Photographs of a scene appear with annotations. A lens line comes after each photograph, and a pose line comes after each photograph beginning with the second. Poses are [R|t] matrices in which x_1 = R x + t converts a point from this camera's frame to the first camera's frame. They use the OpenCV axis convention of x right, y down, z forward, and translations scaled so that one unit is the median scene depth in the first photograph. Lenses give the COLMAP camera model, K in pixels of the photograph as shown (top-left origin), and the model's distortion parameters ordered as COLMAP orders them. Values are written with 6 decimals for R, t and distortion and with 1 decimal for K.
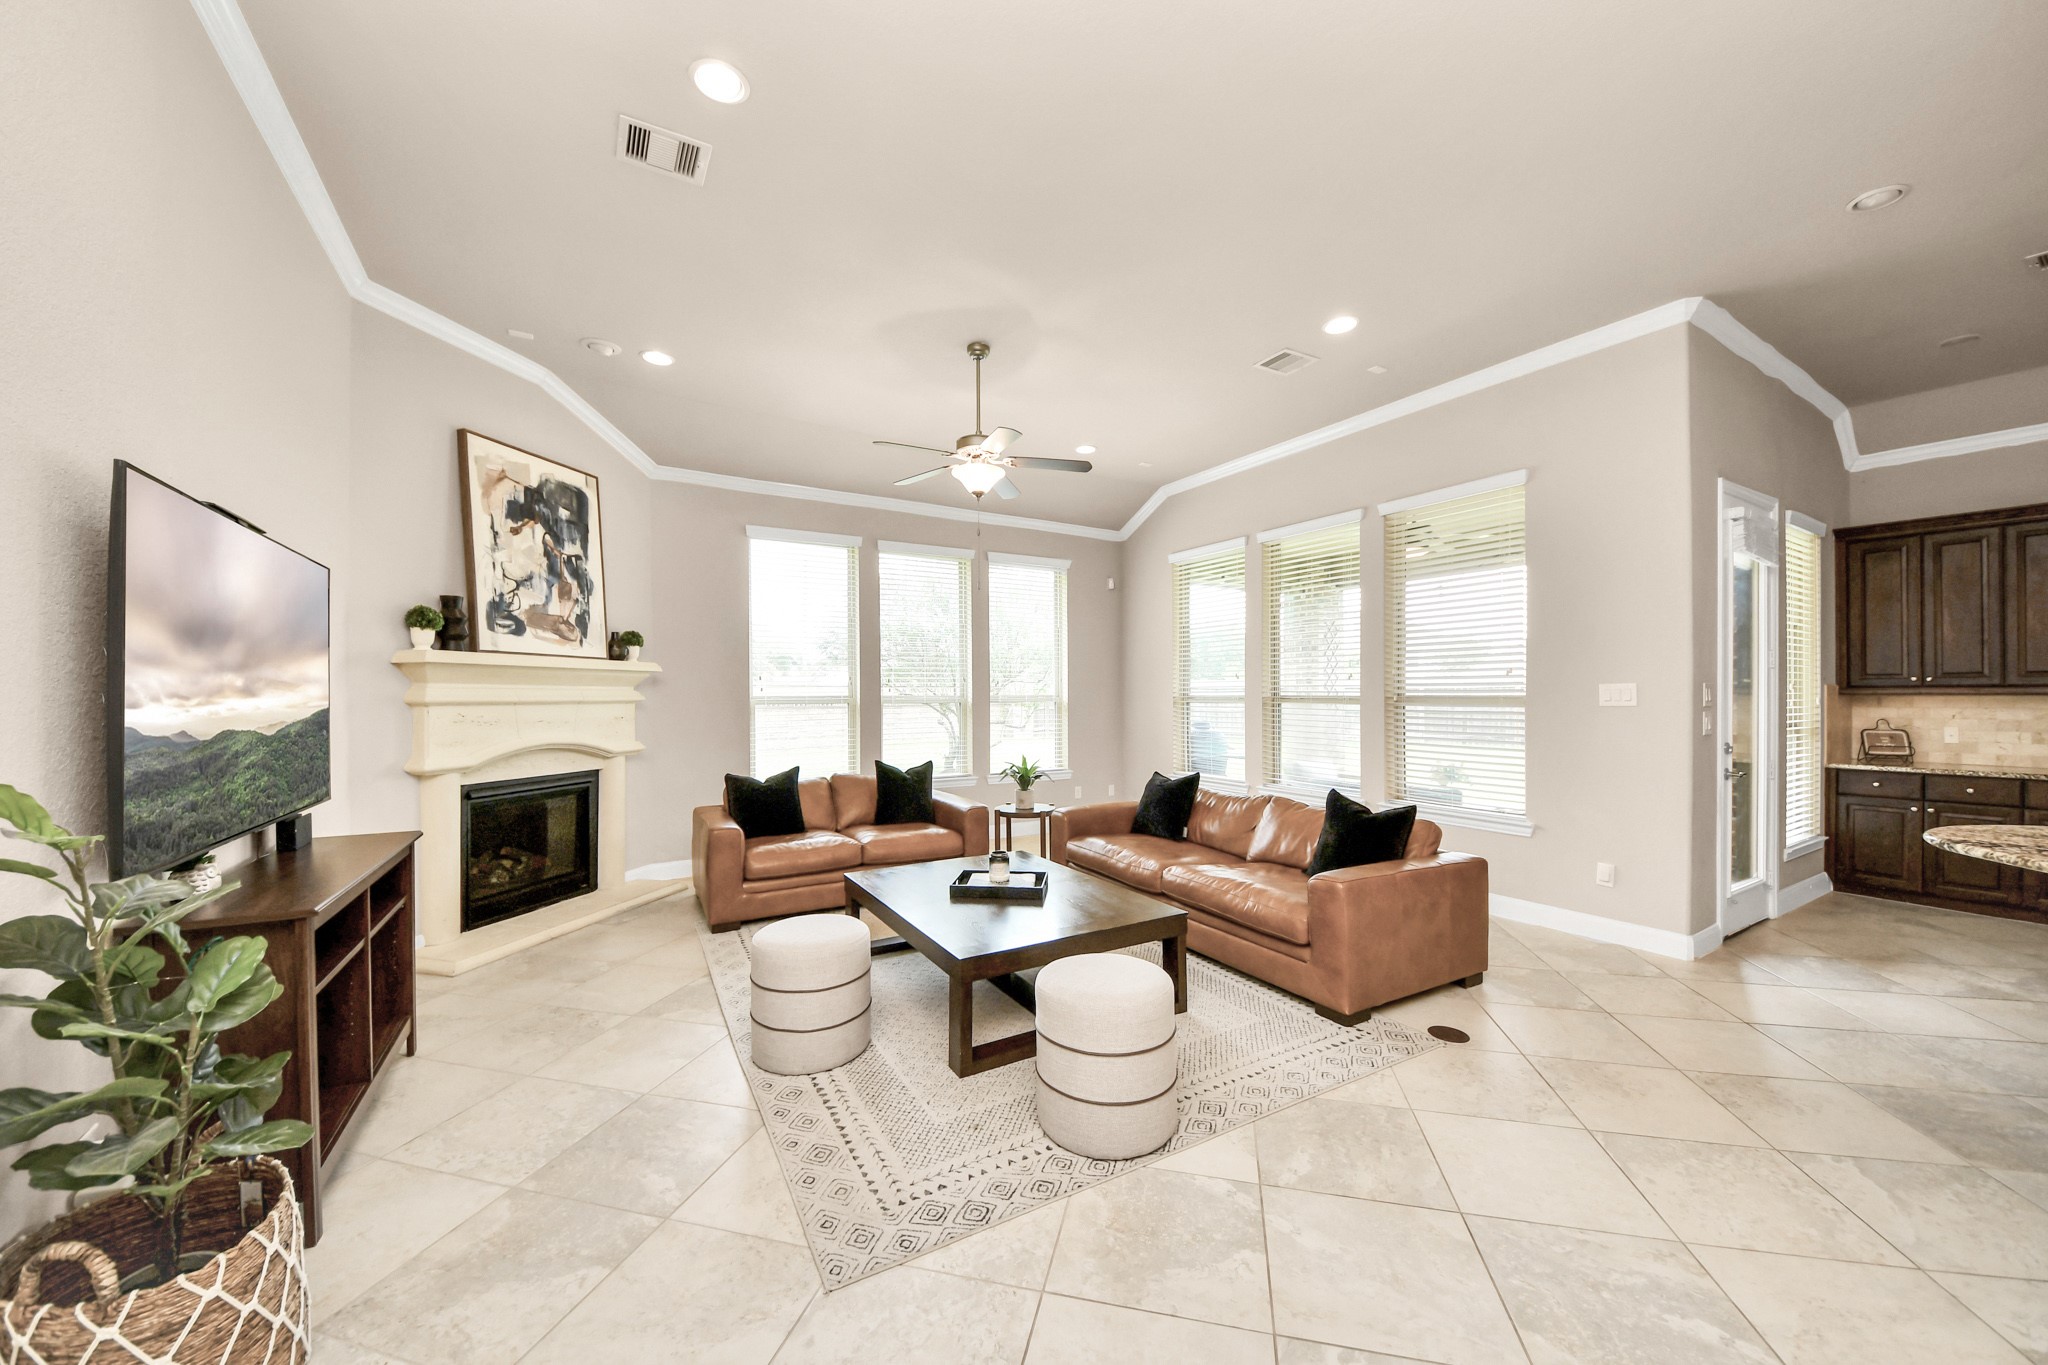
lens RADIAL K [[719.5, 0, 998.1], [0, 719.5, 700.4], [0, 0, 1]] dist [-0.002431, -0.002259]
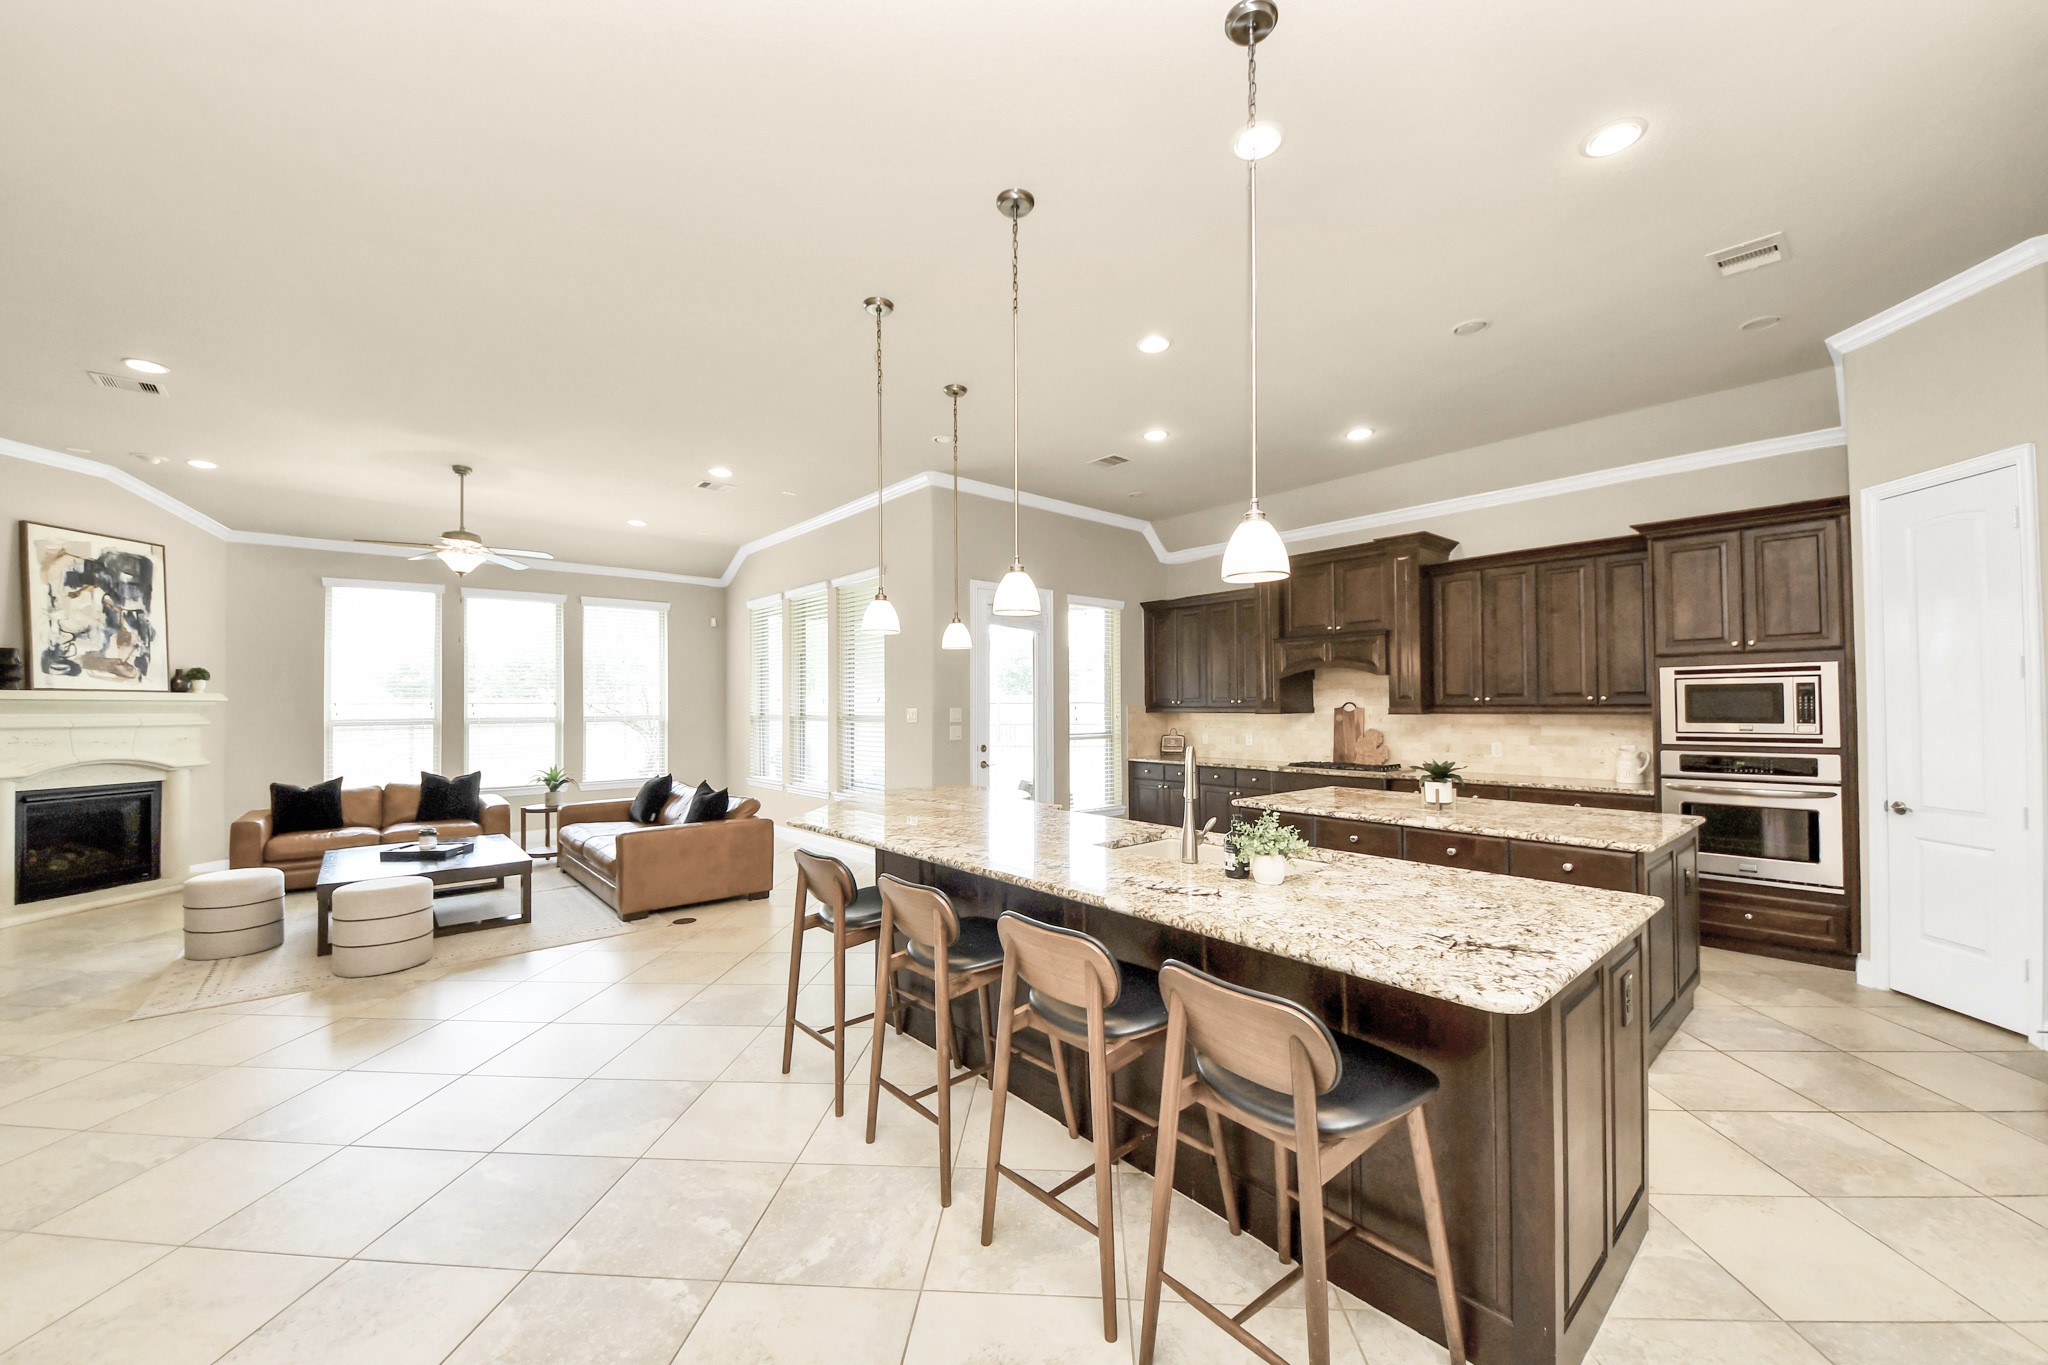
lens RADIAL K [[776.2, 0, 1008.7], [0, 776.2, 693.2], [0, 0, 1]] dist [-0.014011, -0.003681]
pose [[0.981132, -0.003090, 0.193317, 0.674181], [0.008264, 0.999629, -0.025962, -0.010005], [-0.193165, 0.027070, 0.980793, -0.608078]]
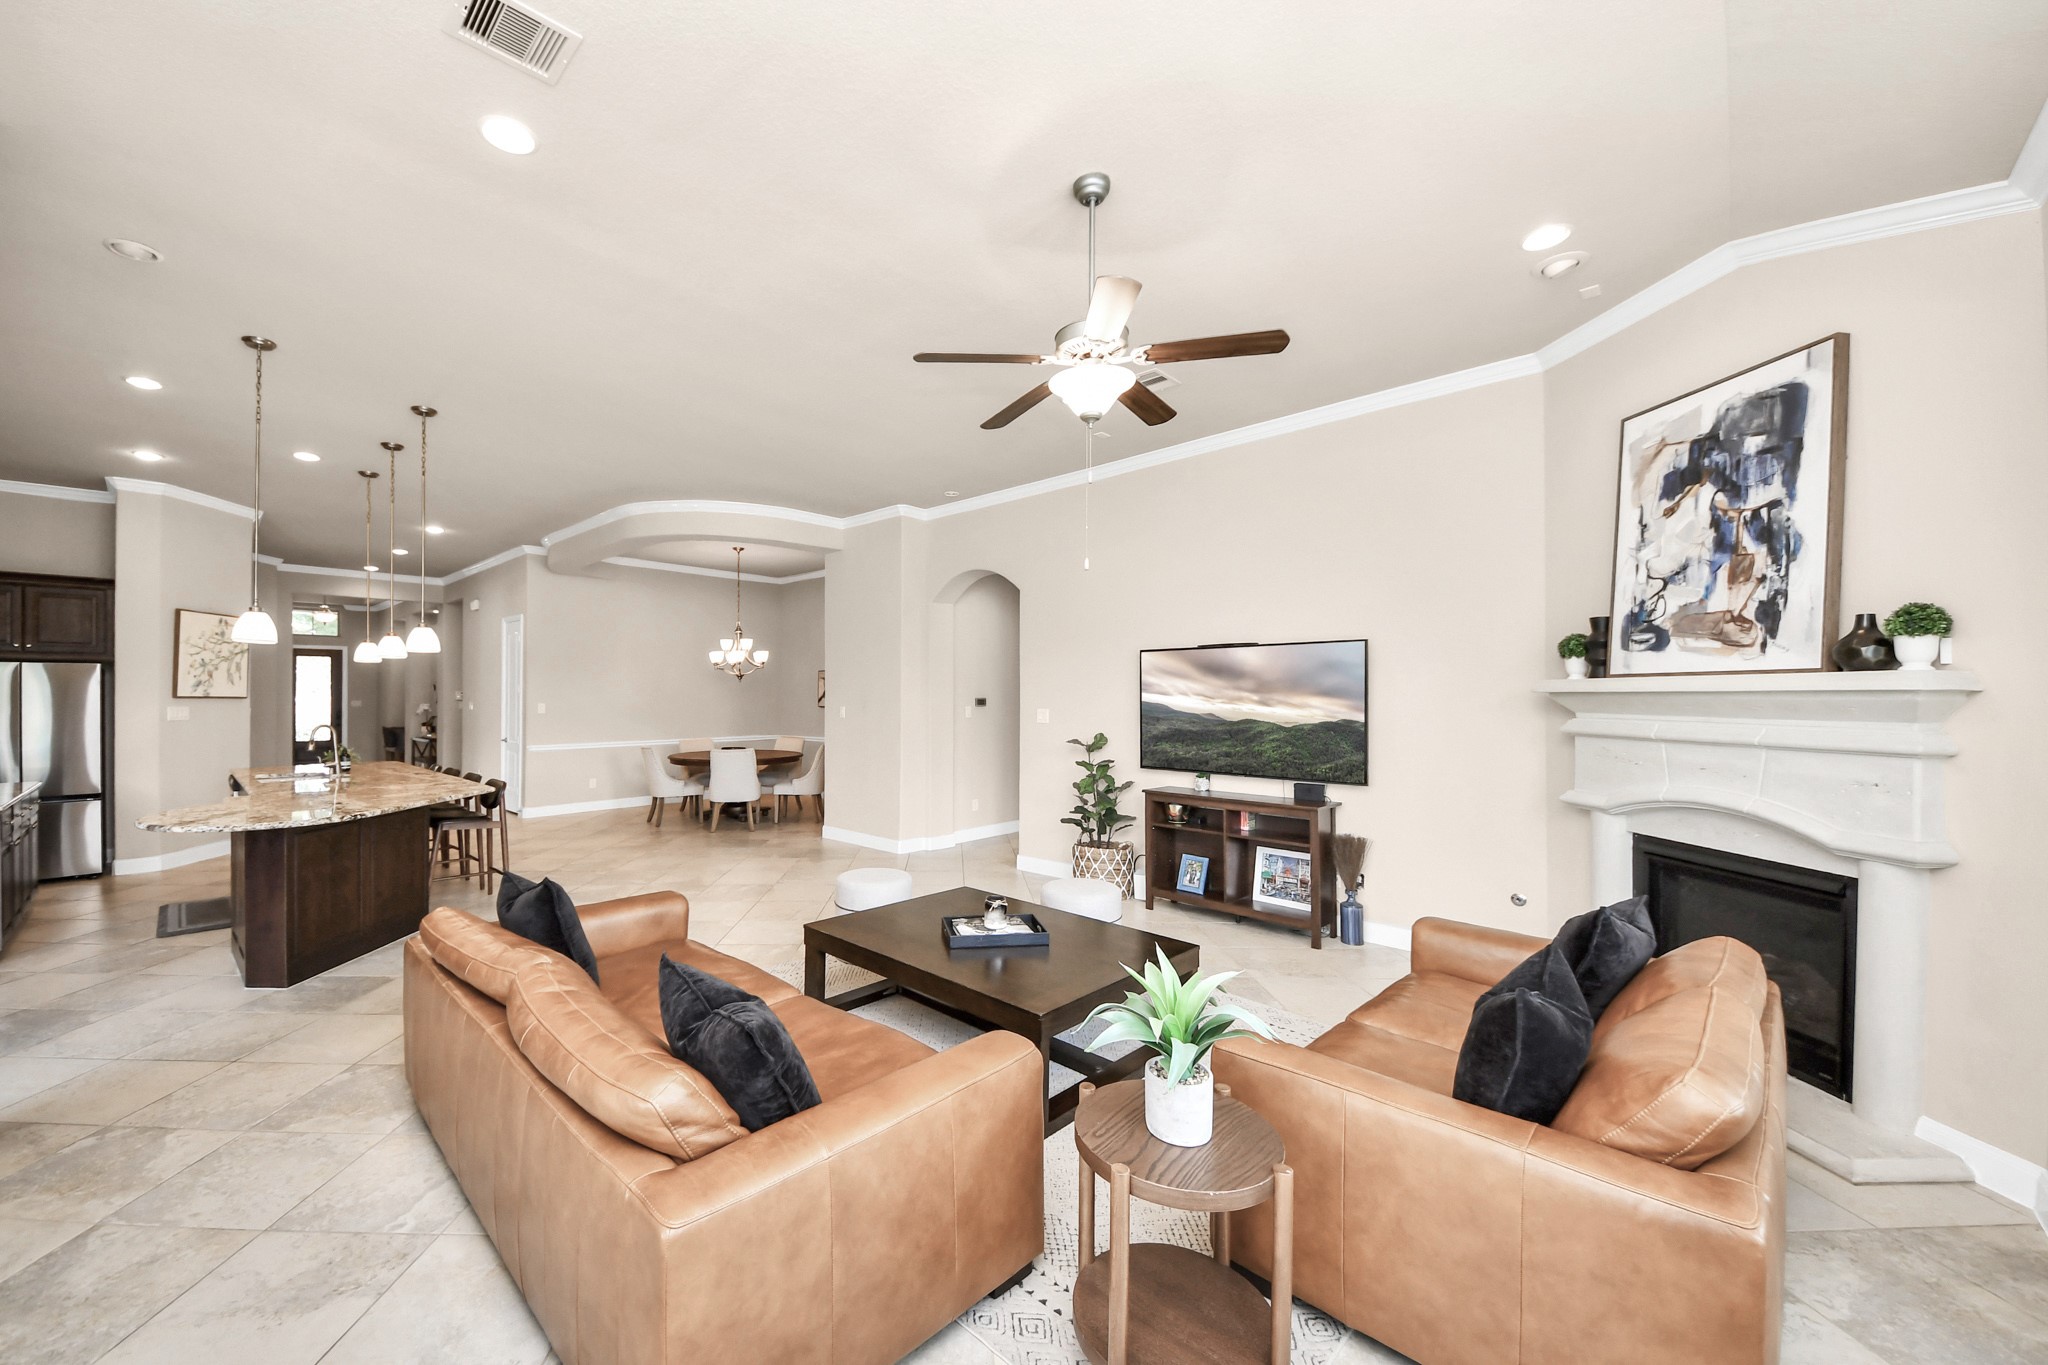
lens RADIAL K [[752.0, 0, 950.0], [0, 752.0, 686.5], [0, 0, 1]] dist [0.000153, -0.000571]
pose [[-0.964005, -0.000893, -0.265883, 0.249872], [-0.001619, 0.999996, 0.002513, -0.050488], [0.265880, 0.002853, -0.964002, 1.476596]]
